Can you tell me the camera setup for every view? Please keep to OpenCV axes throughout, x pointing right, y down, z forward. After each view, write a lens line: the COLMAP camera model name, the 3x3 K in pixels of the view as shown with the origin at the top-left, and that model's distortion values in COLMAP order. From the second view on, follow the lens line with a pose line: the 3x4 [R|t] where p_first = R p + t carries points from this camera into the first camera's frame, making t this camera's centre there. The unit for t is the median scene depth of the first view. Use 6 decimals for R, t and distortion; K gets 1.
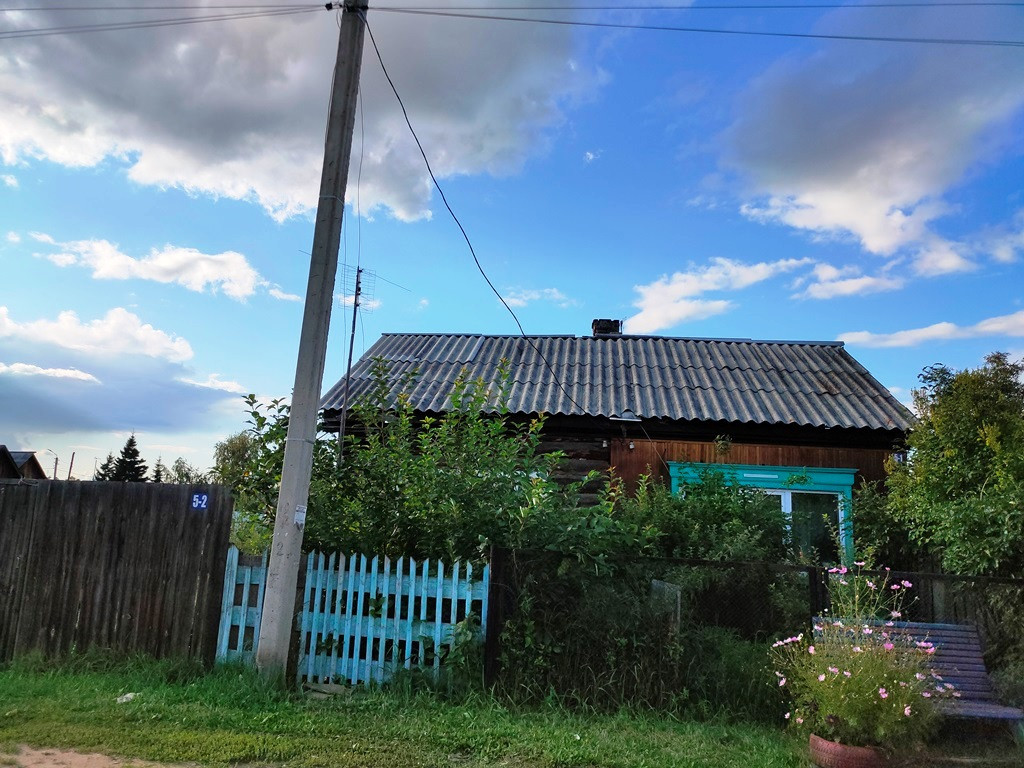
lens RADIAL K [[773.8, 0, 512.0], [0, 773.8, 380.9], [0, 0, 1]] dist [0.003839, 0.000601]
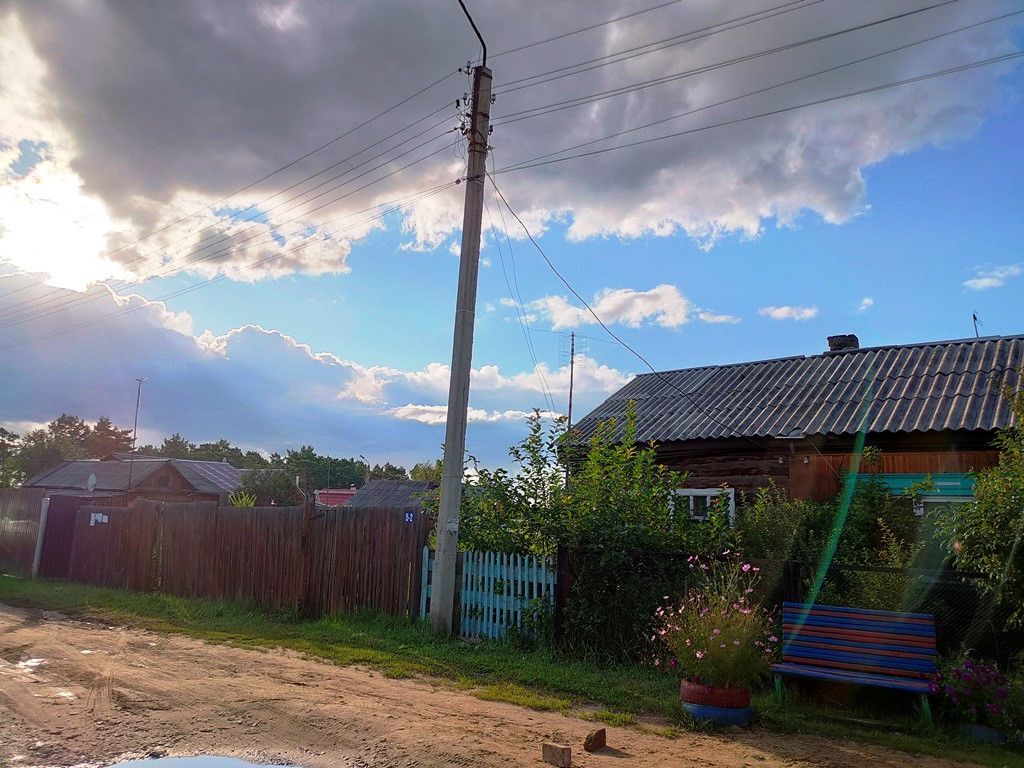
lens RADIAL K [[789.4, 0, 510.4], [0, 789.4, 380.1], [0, 0, 1]] dist [0.061113, -0.054102]
pose [[0.834525, -0.115588, -0.538708, 0.418481], [0.101350, 0.993267, -0.056117, -0.007339], [0.541568, -0.007767, 0.840621, -0.150332]]
